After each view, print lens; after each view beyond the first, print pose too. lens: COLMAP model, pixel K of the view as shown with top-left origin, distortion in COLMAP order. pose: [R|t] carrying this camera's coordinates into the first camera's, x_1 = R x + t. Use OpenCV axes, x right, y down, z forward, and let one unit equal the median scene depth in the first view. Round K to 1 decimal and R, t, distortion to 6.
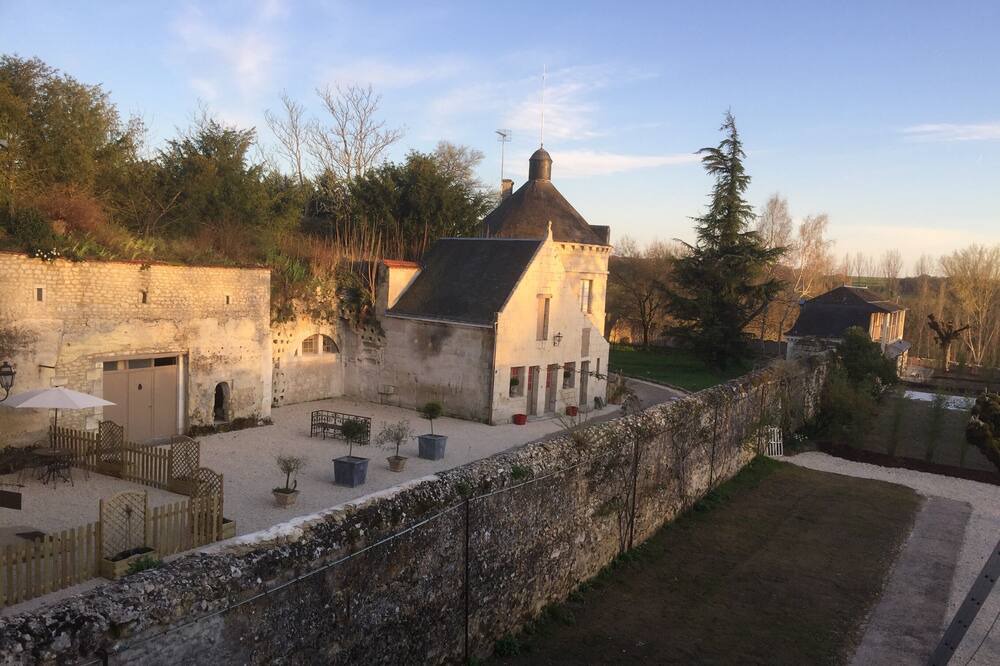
lens RADIAL K [[797.9, 0, 493.0], [0, 797.9, 335.0], [0, 0, 1]] dist [0.057975, -0.081047]
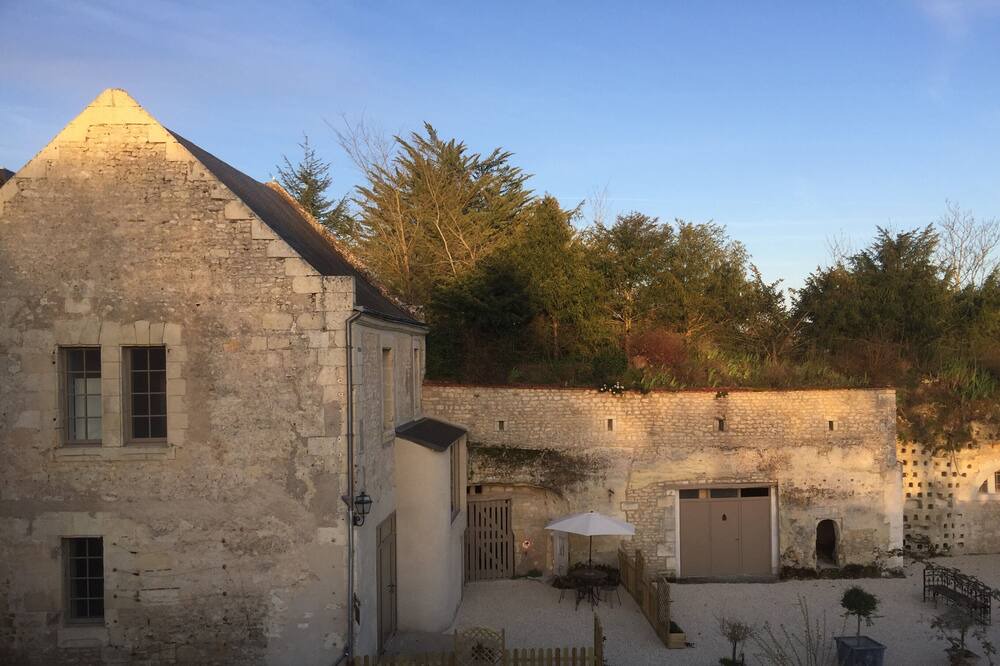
lens RADIAL K [[797.9, 0, 493.0], [0, 797.9, 335.0], [0, 0, 1]] dist [0.057975, -0.081047]
pose [[0.569853, -0.102205, -0.815366, 0.212196], [-0.017441, 0.990507, -0.136348, -0.016623], [0.821562, 0.091919, 0.562661, 0.199180]]
